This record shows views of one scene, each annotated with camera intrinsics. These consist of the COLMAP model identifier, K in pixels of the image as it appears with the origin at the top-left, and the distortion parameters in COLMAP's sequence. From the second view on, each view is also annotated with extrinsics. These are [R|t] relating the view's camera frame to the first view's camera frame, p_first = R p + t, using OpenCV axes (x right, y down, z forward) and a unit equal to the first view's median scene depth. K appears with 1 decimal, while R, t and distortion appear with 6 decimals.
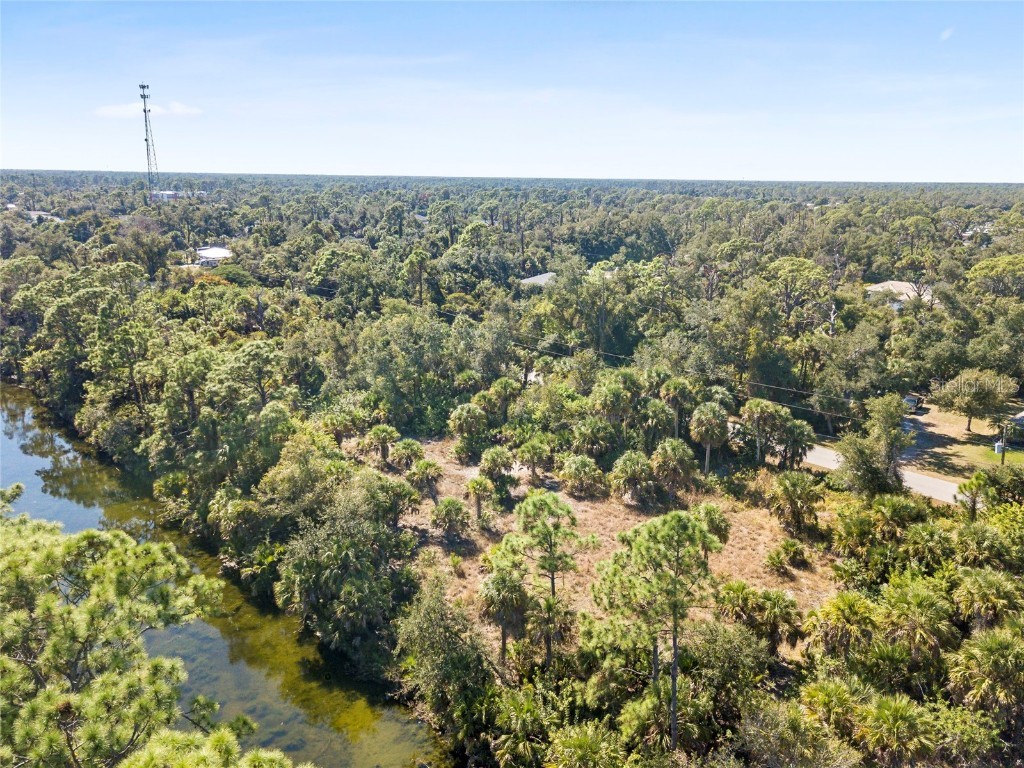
lens RADIAL K [[798.2, 0, 512.0], [0, 798.2, 384.0], [0, 0, 1]] dist [0.015484, 0.004096]
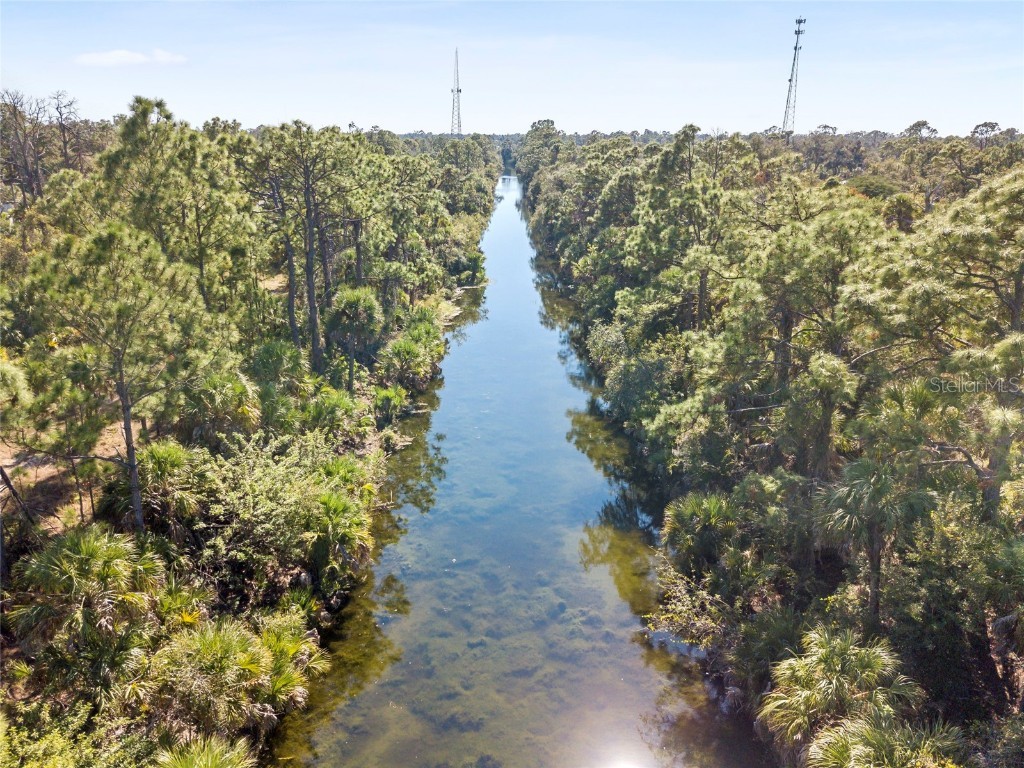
lens RADIAL K [[798.2, 0, 512.0], [0, 798.2, 384.0], [0, 0, 1]] dist [0.015484, 0.004096]
pose [[0.746695, 0.193228, -0.636482, -0.242222], [-0.168571, 0.980610, 0.099941, 0.027508], [0.643452, 0.032667, 0.764789, 0.601803]]
